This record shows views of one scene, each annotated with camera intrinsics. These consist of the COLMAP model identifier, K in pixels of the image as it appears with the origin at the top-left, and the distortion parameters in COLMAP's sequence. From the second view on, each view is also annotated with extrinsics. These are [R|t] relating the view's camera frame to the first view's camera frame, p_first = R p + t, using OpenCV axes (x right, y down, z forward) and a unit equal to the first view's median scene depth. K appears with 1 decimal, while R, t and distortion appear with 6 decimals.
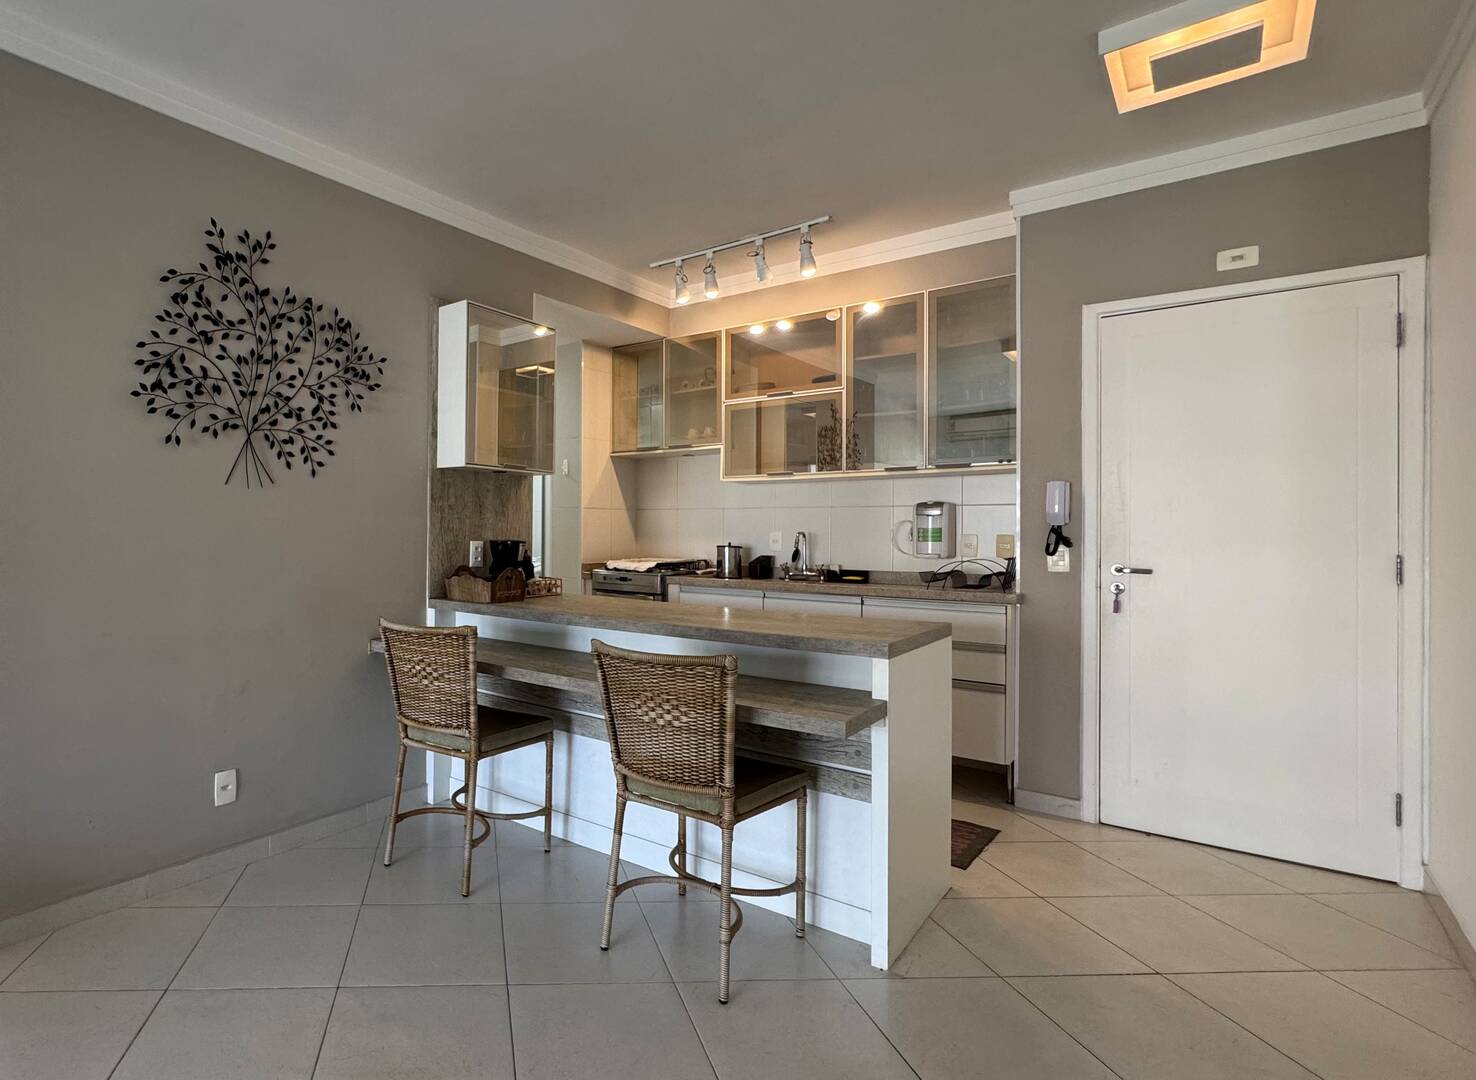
lens RADIAL K [[781.2, 0, 493.6], [0, 781.2, 530.2], [0, 0, 1]] dist [-0.003321, -0.000197]
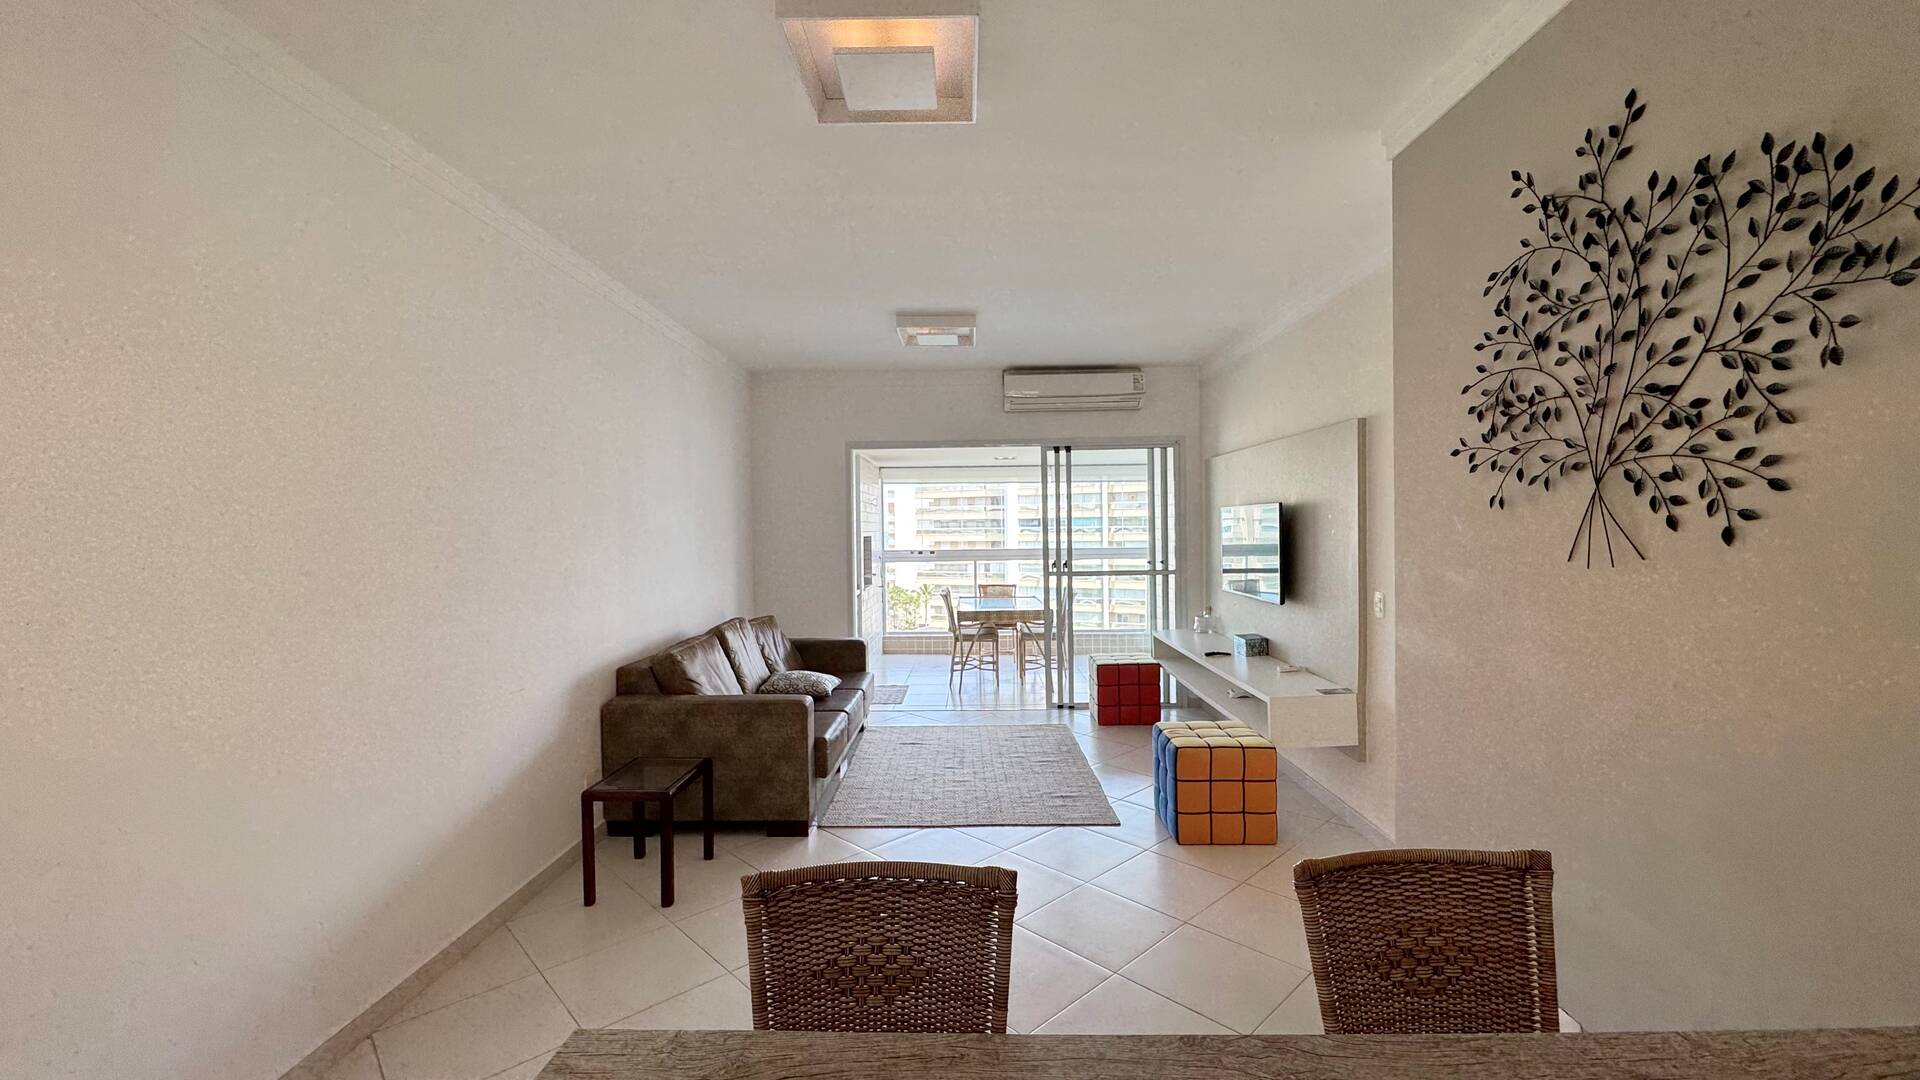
lens RADIAL K [[764.0, 0, 958.5], [0, 764.0, 540.9], [0, 0, 1]] dist [-0.003273, 0.000133]
pose [[-0.743429, 0.014237, -0.668664, 0.396688], [0.006592, 0.999881, 0.013961, -0.080410], [0.668783, 0.005971, -0.743434, 1.041879]]
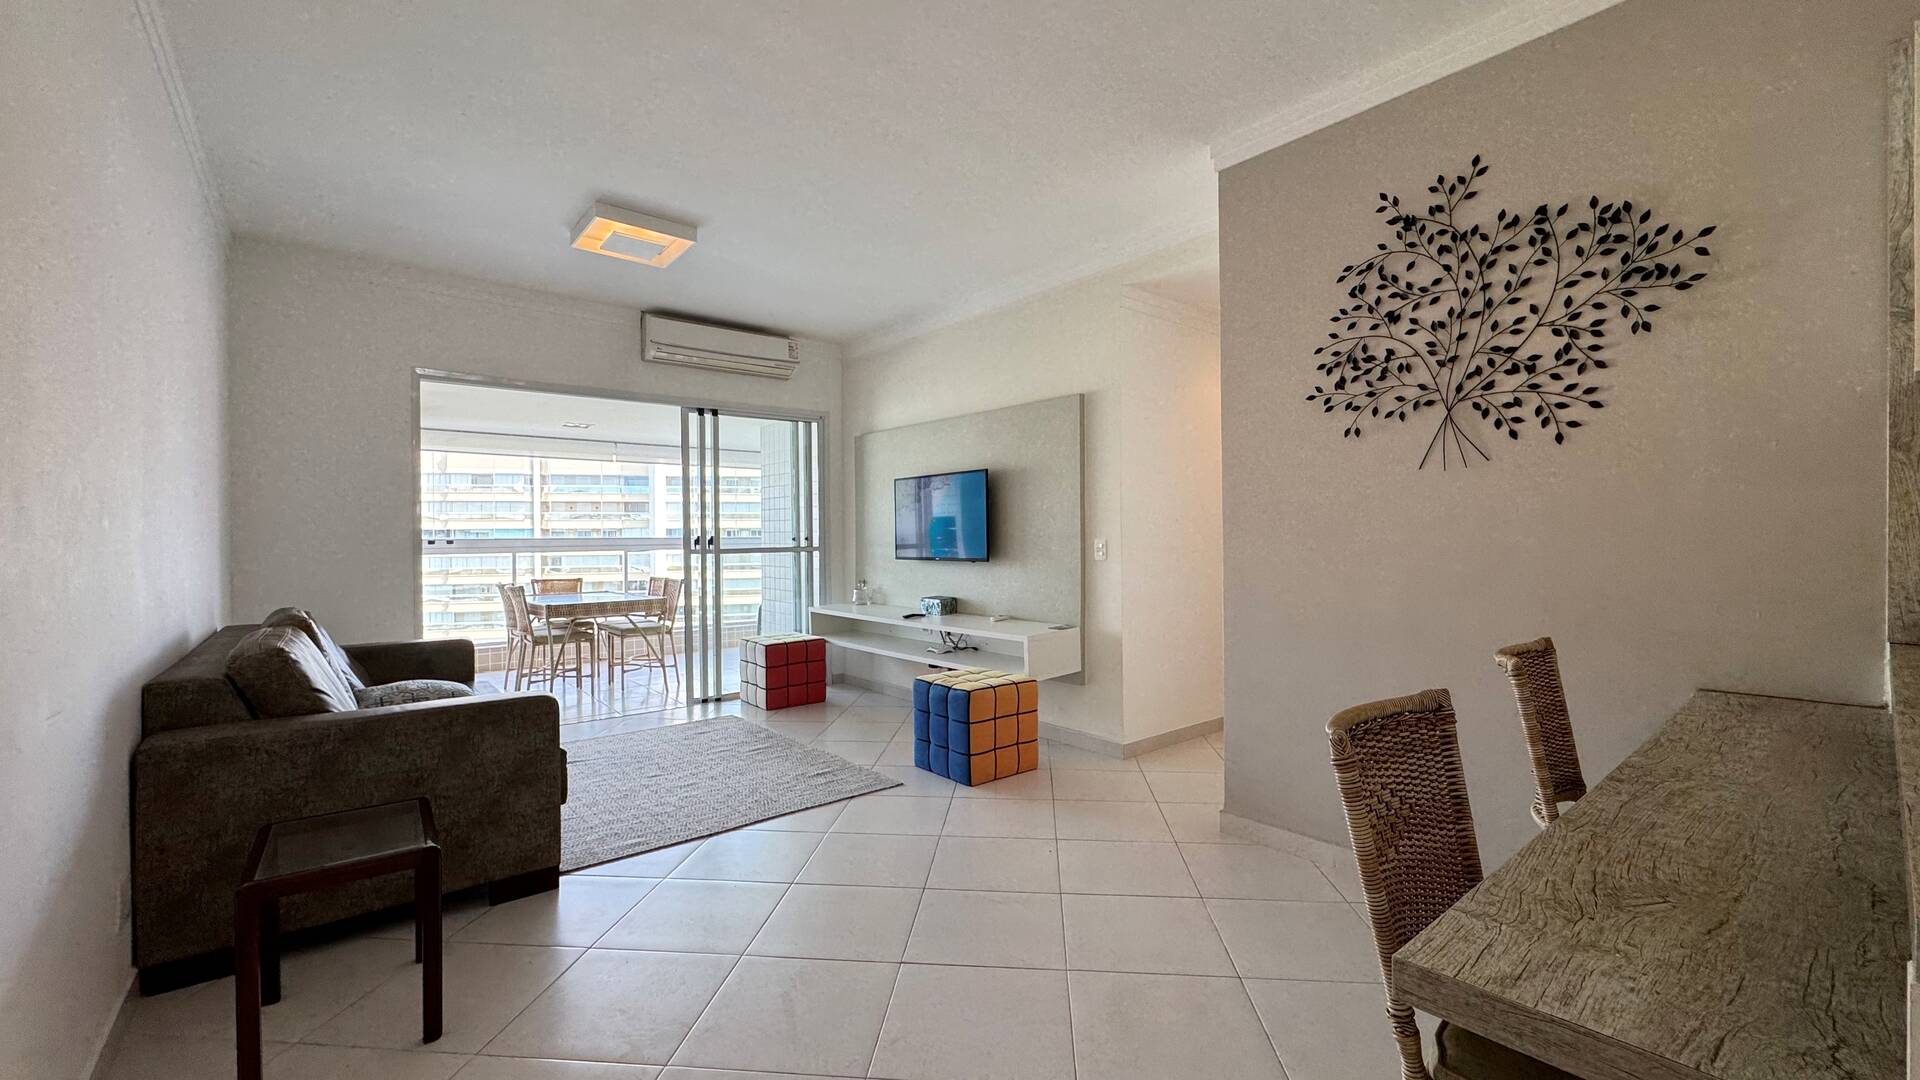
lens RADIAL K [[764.5, 0, 959.2], [0, 764.5, 541.1], [0, 0, 1]] dist [-0.002441, -0.000141]
pose [[-0.127907, -0.001742, -0.991785, 0.559996], [0.005949, 0.999979, -0.002523, 0.022067], [0.991768, -0.006223, -0.127894, 0.537758]]
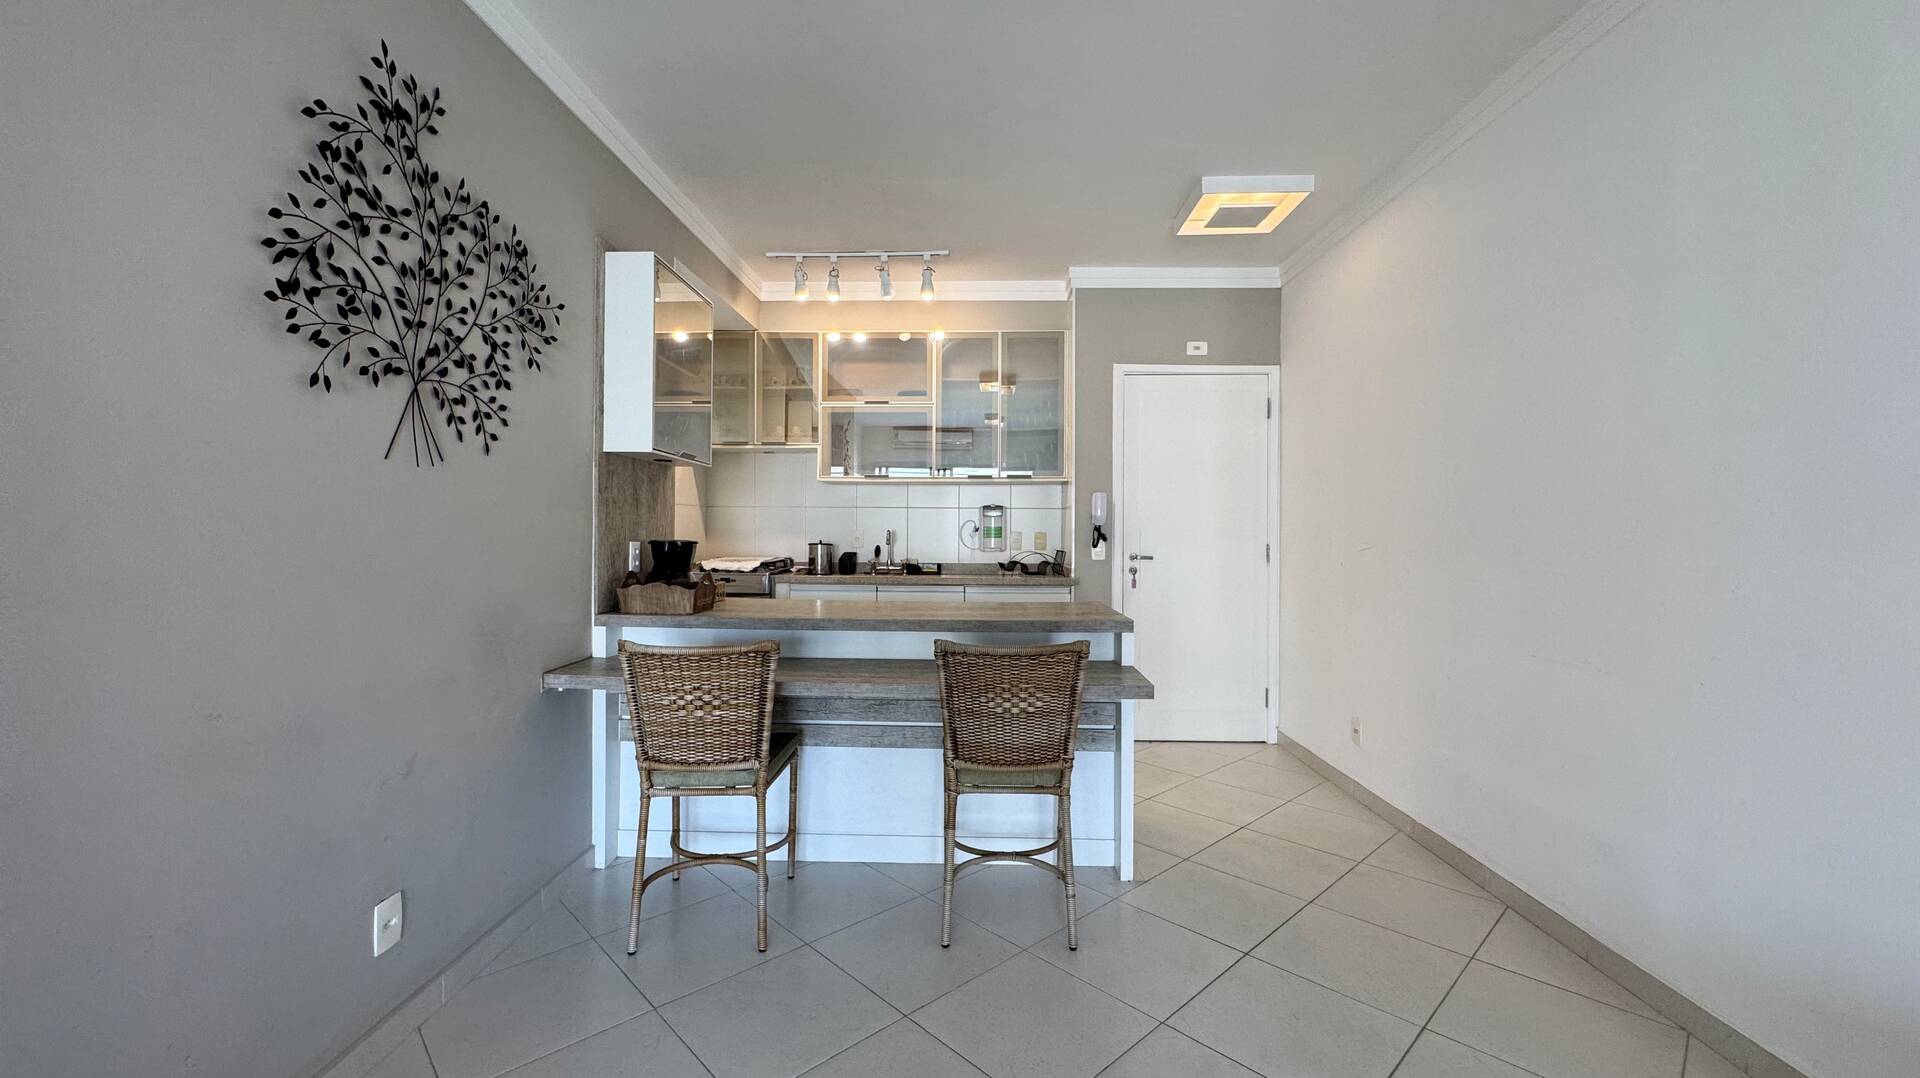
lens RADIAL K [[771.1, 0, 953.6], [0, 771.1, 534.8], [0, 0, 1]] dist [-0.001621, 0.000117]
pose [[0.748408, -0.005533, 0.663216, -0.383361], [-0.001298, 0.999951, 0.009806, -0.002474], [-0.663238, -0.008199, 0.748364, 0.193013]]
